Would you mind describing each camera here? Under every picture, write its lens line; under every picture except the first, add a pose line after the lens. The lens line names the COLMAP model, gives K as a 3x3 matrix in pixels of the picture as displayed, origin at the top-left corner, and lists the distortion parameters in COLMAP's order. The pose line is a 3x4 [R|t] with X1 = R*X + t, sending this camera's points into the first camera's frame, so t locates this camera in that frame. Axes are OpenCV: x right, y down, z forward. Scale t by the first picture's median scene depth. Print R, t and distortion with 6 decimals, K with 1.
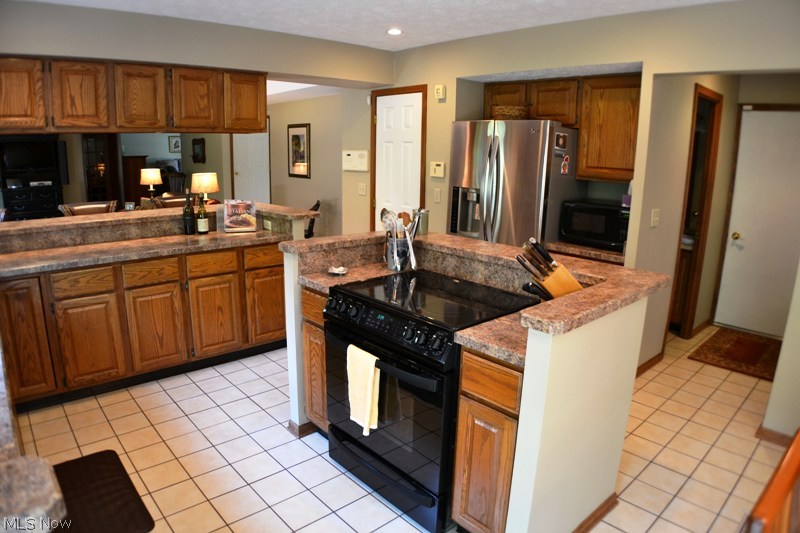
lens RADIAL K [[504.8, 0, 395.5], [0, 504.8, 271.4], [0, 0, 1]] dist [-0.169295, 0.045088]
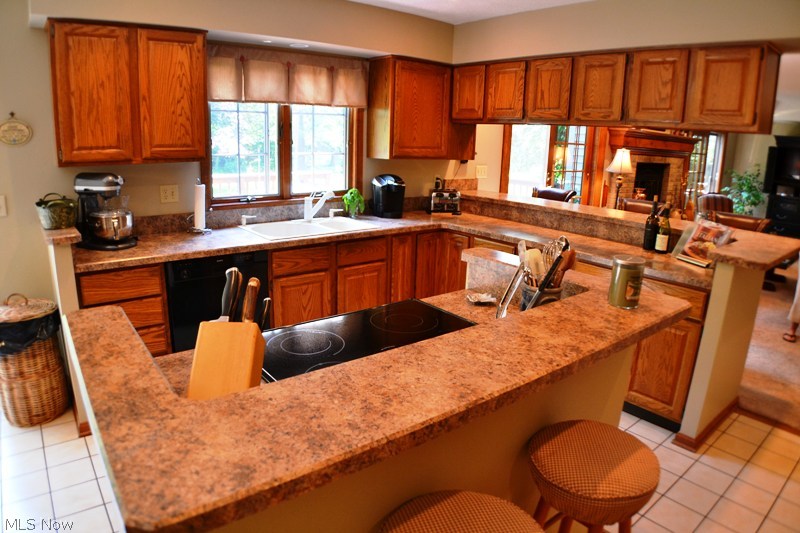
lens RADIAL K [[504.8, 0, 395.5], [0, 504.8, 271.4], [0, 0, 1]] dist [-0.169295, 0.045088]
pose [[-0.065124, 0.234365, -0.969965, 0.451789], [-0.257571, 0.935142, 0.243244, -0.139254], [0.964062, 0.265675, -0.000535, 0.631918]]
